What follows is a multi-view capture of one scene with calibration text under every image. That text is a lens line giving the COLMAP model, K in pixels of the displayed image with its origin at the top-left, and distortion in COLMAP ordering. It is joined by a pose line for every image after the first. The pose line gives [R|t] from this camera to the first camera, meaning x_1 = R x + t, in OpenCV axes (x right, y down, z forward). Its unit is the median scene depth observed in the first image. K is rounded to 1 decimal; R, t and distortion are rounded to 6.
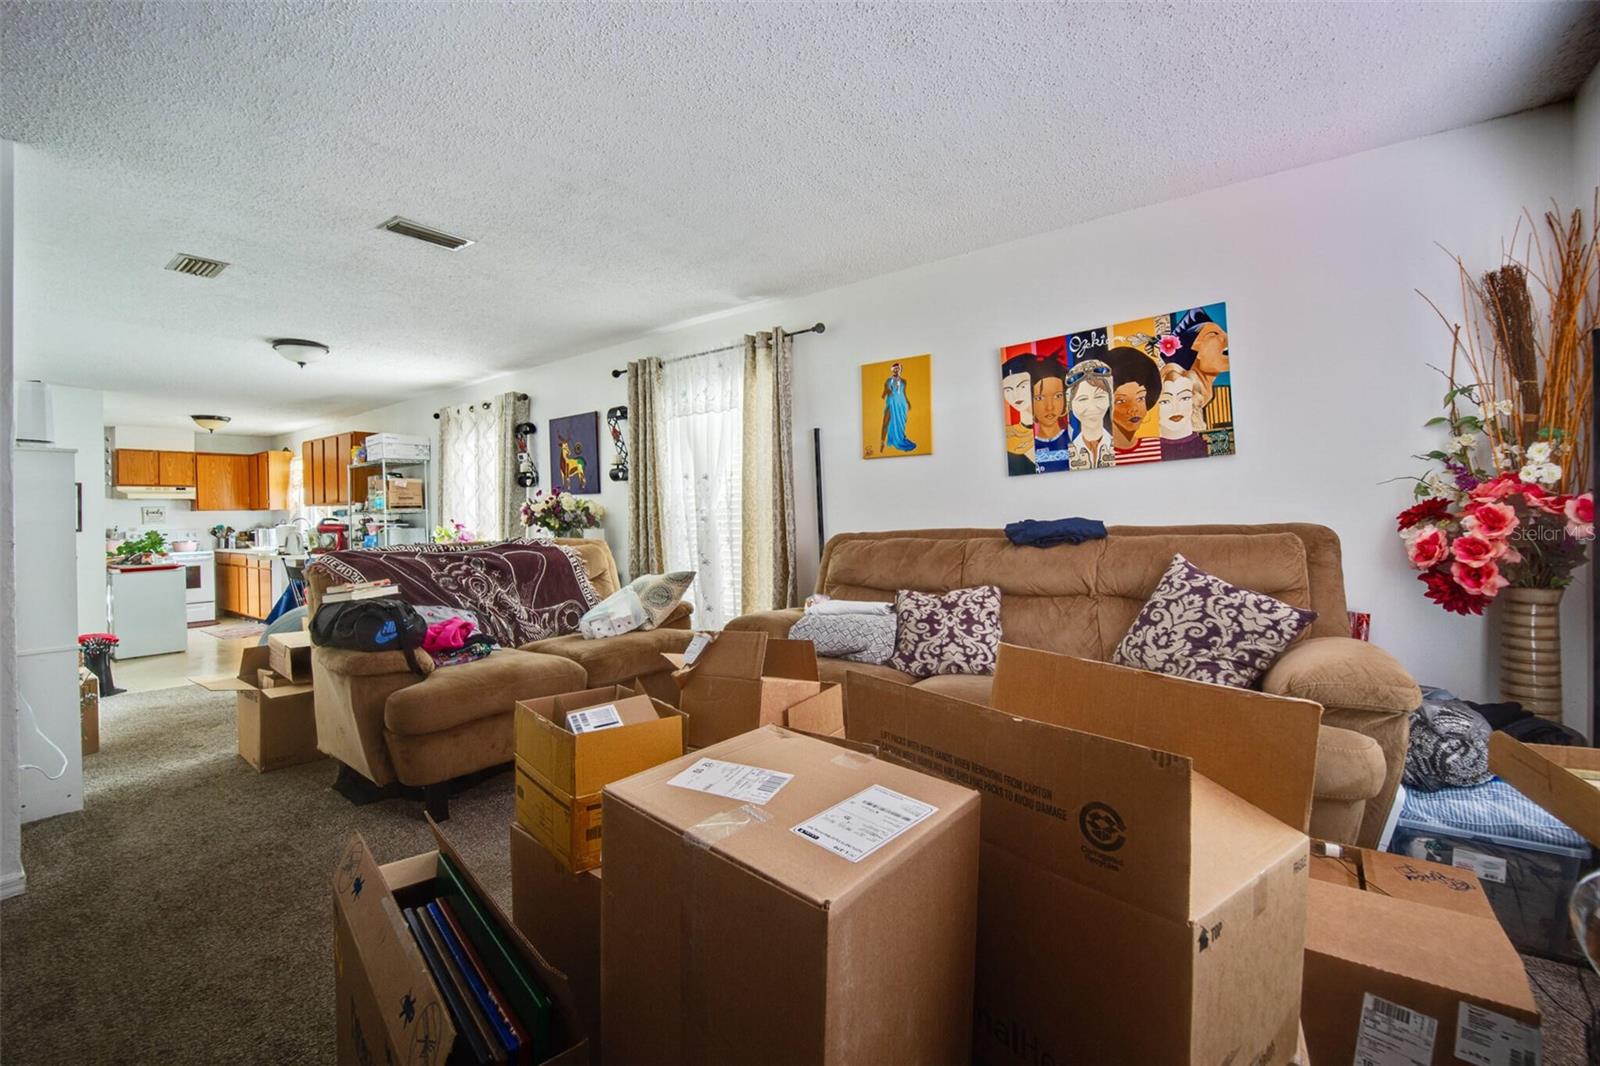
lens RADIAL K [[674.3, 0, 791.6], [0, 674.3, 522.6], [0, 0, 1]] dist [-0.021198, -0.000006]
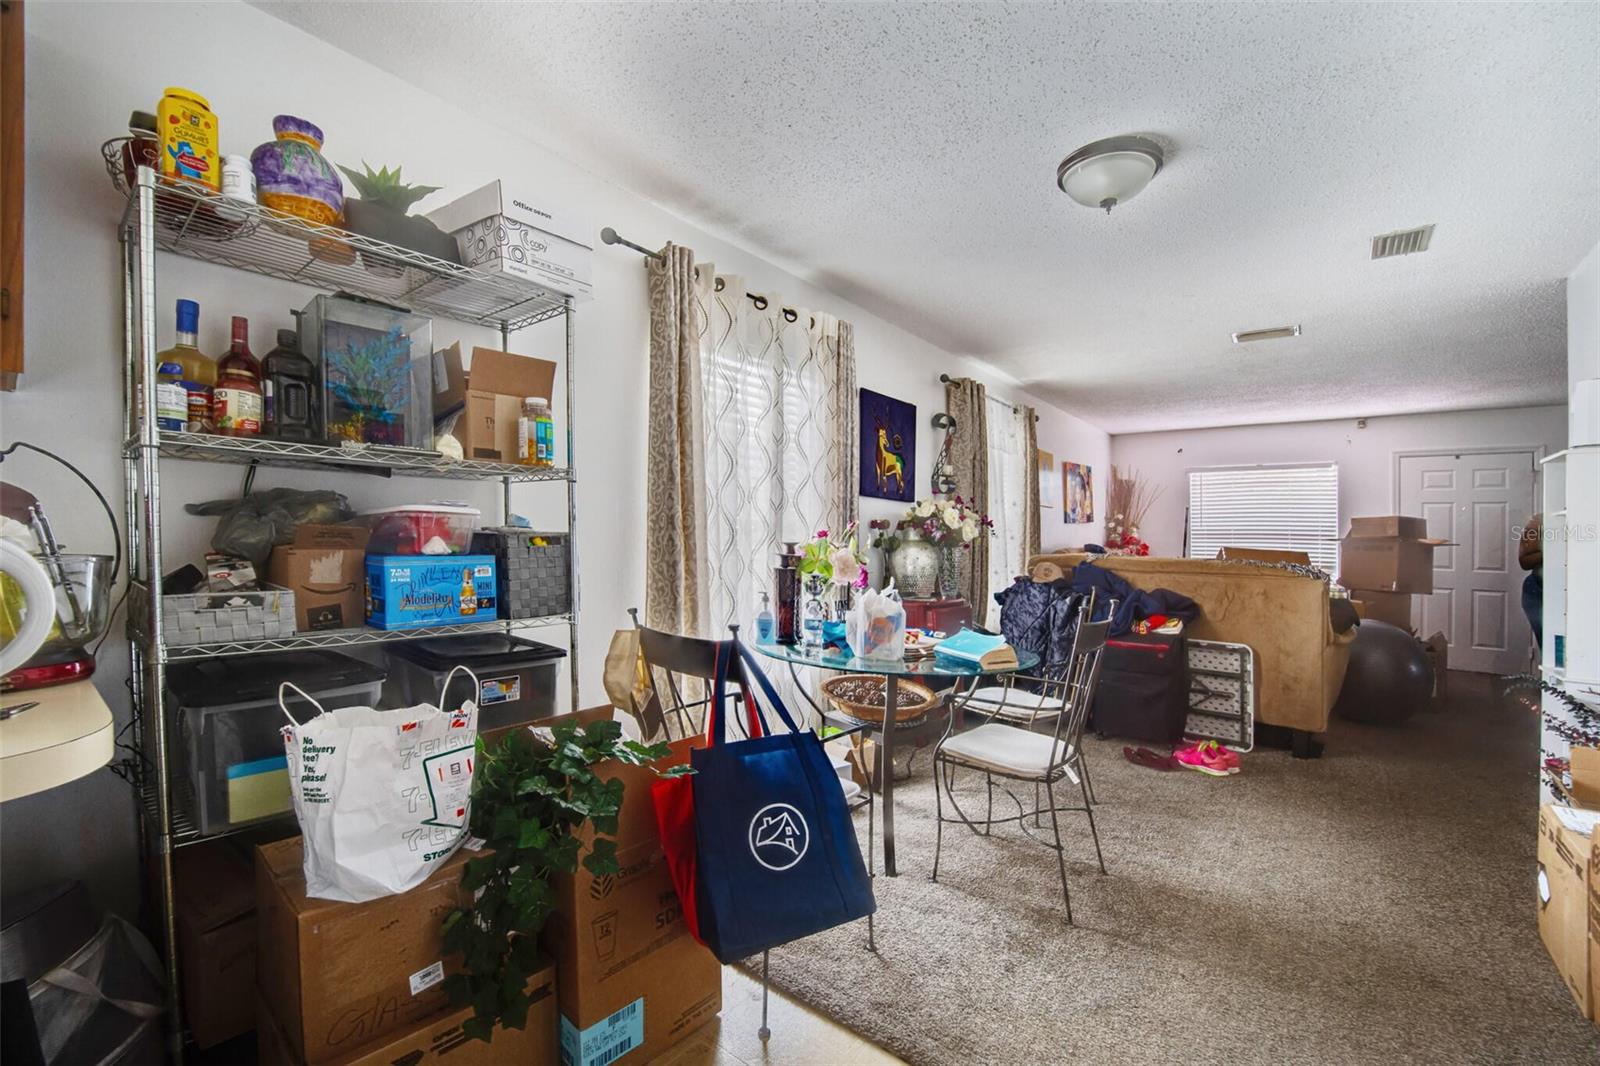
lens RADIAL K [[674.3, 0, 791.6], [0, 674.3, 522.6], [0, 0, 1]] dist [-0.021198, -0.000006]
pose [[0.042740, 0.042150, 0.998197, -1.099305], [-0.025439, 0.998832, -0.041087, 0.018921], [-0.998762, -0.023637, 0.043763, 1.081078]]
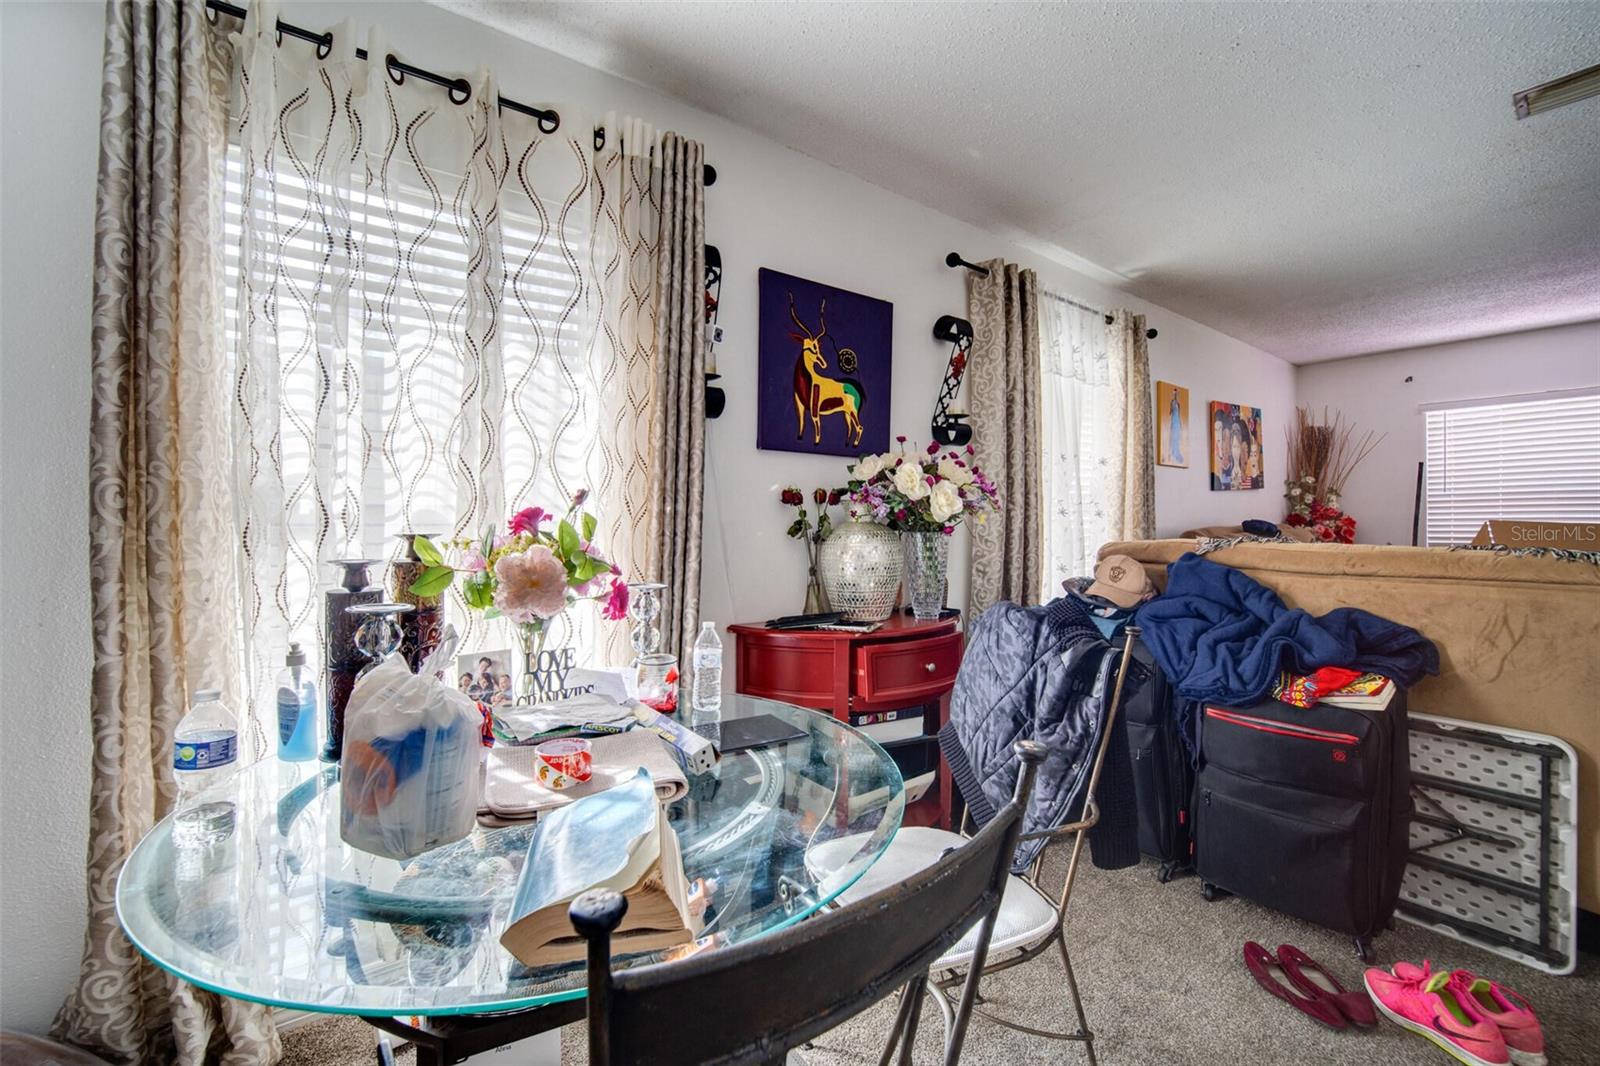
lens RADIAL K [[658.9, 0, 800.0], [0, 658.9, 533.0], [0, 0, 1]] dist [-0.028281, 0.004549]
pose [[0.279189, -0.001068, 0.960236, -0.769949], [-0.006478, 0.999975, 0.002996, 0.010461], [-0.960214, -0.007057, 0.279175, 0.896240]]
